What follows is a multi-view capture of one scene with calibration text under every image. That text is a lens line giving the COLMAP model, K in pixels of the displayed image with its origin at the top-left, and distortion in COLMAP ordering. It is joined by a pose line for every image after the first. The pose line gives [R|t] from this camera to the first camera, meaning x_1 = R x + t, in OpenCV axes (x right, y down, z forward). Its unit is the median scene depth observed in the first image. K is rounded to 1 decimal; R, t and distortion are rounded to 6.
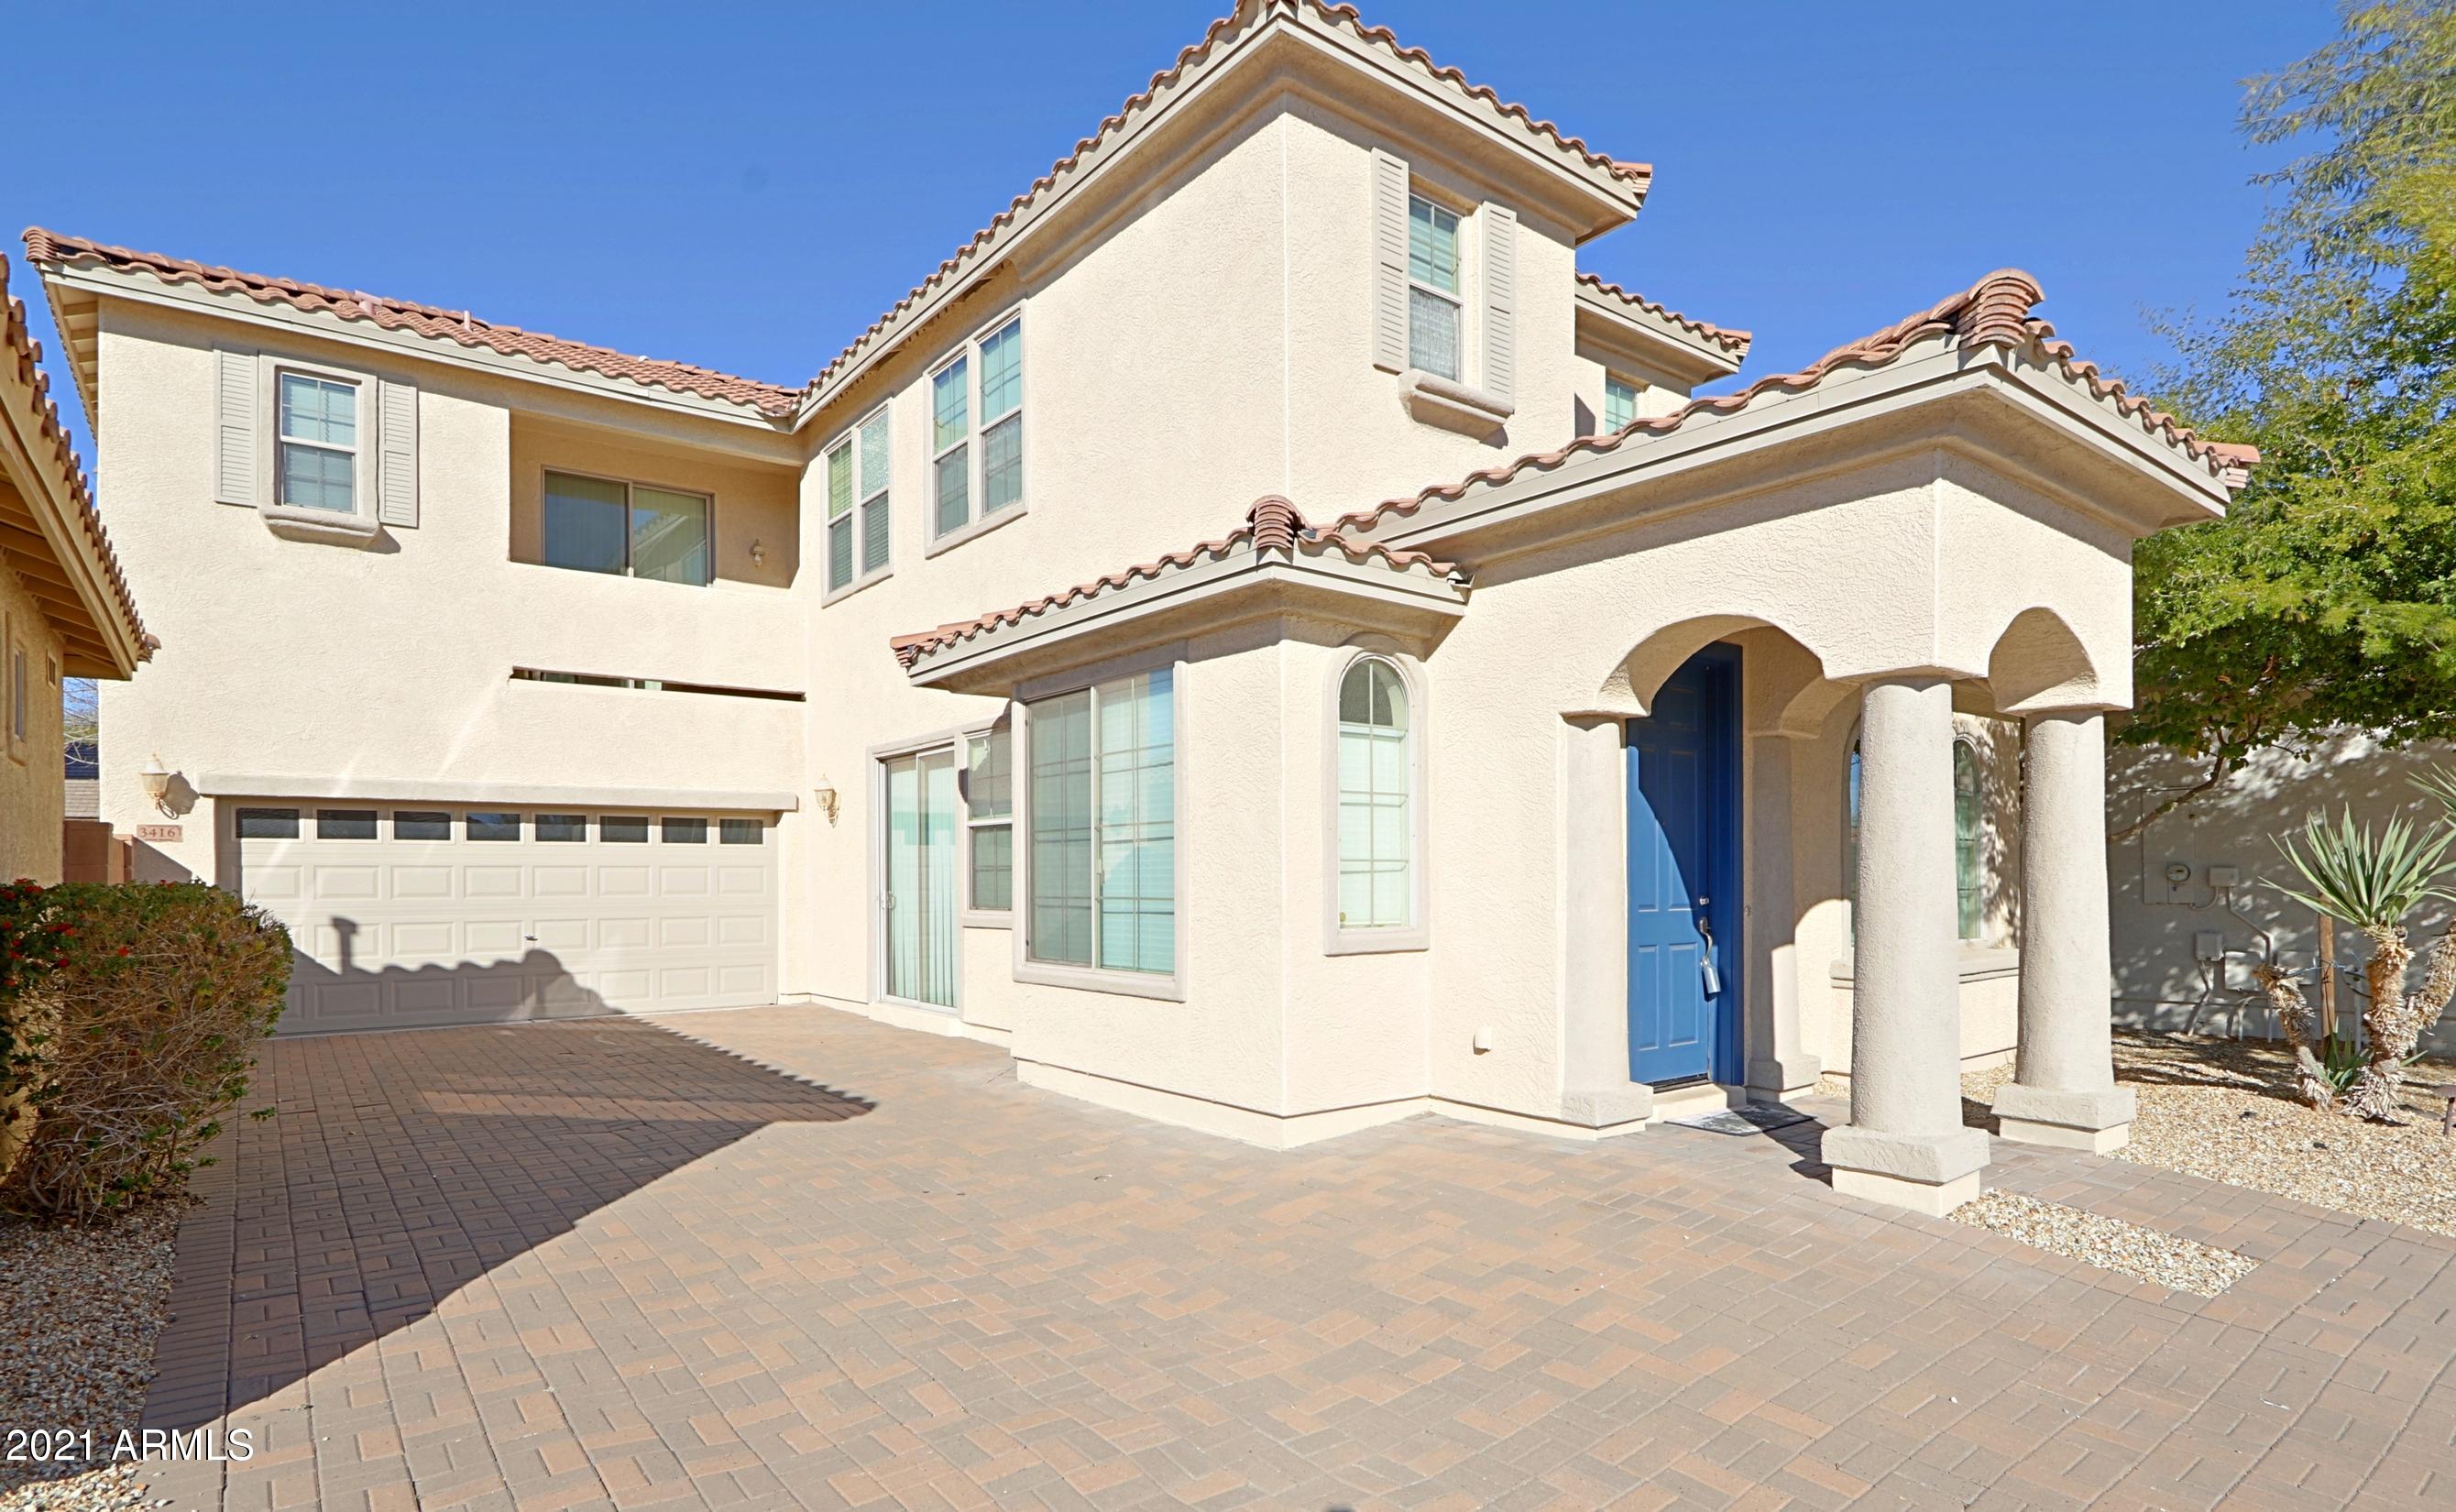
lens RADIAL K [[1273.2, 0, 1231.7], [0, 1273.2, 888.4], [0, 0, 1]] dist [-0.015372, -0.000703]
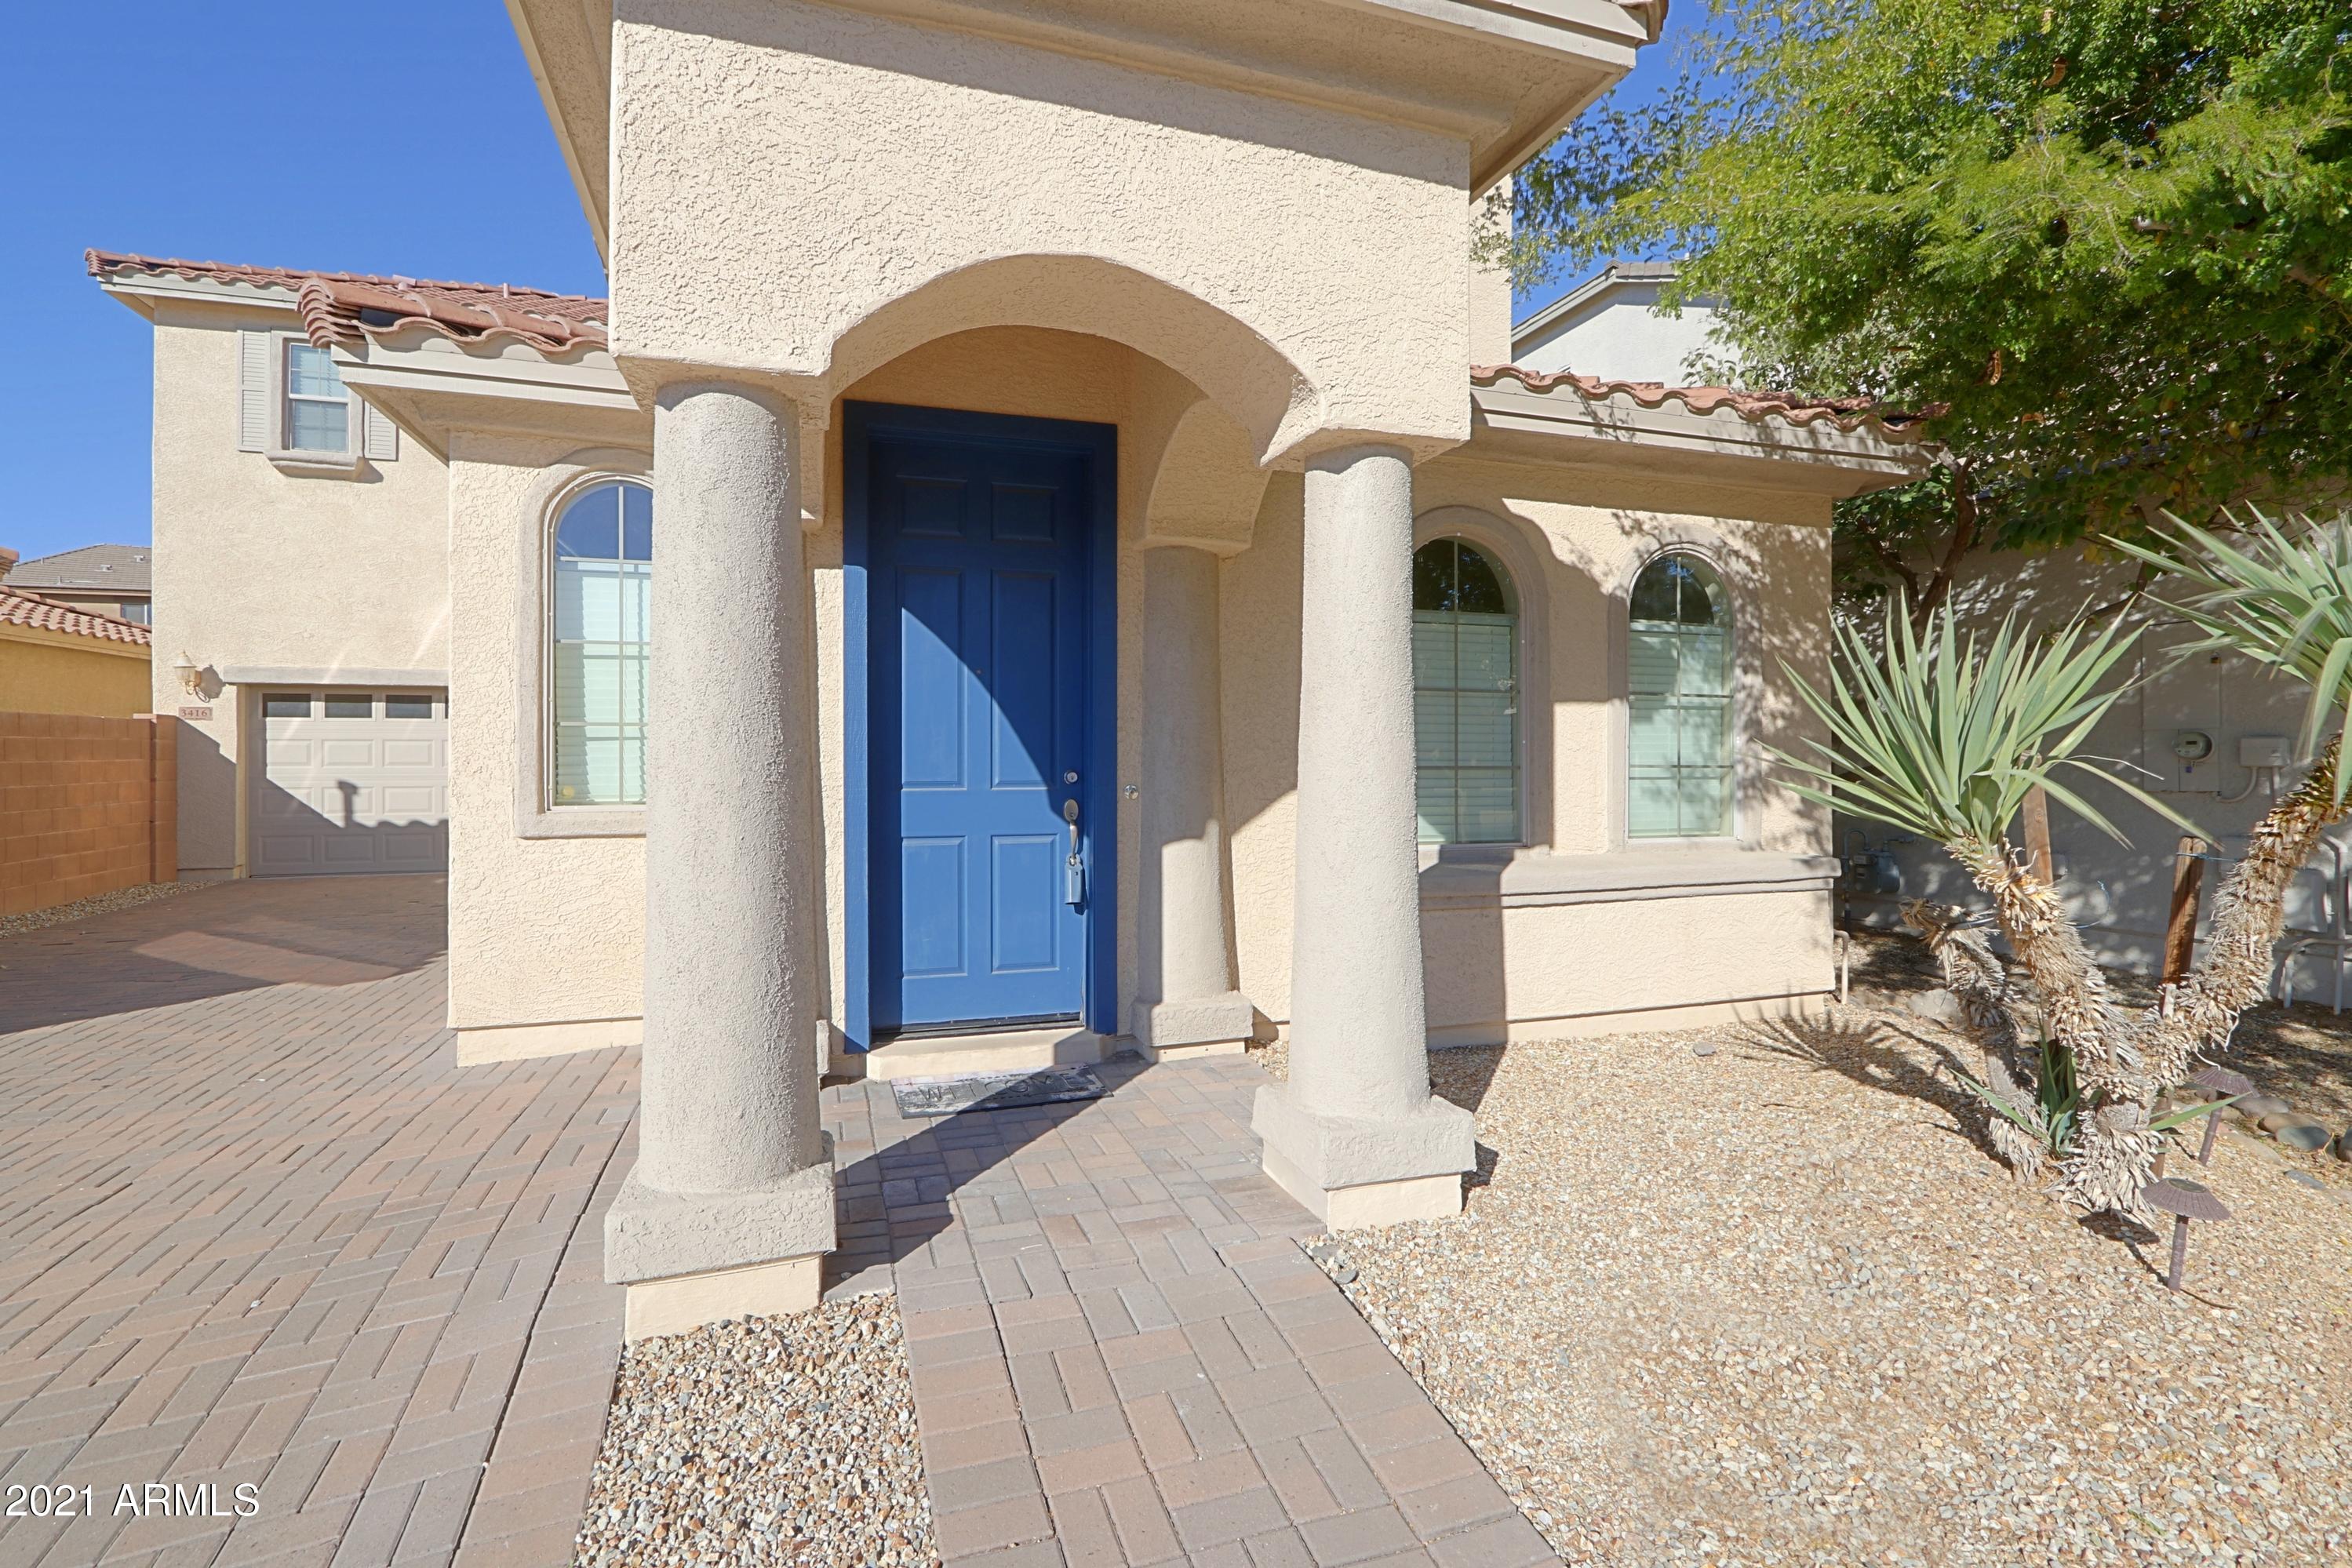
lens RADIAL K [[1097.0, 0, 1171.5], [0, 1097.0, 756.3], [0, 0, 1]] dist [-0.020982, 0.002977]
pose [[0.944999, 0.003629, -0.327054, 0.431665], [-0.006317, 0.999954, -0.007159, 0.001139], [0.327013, 0.008831, 0.944978, 0.284806]]
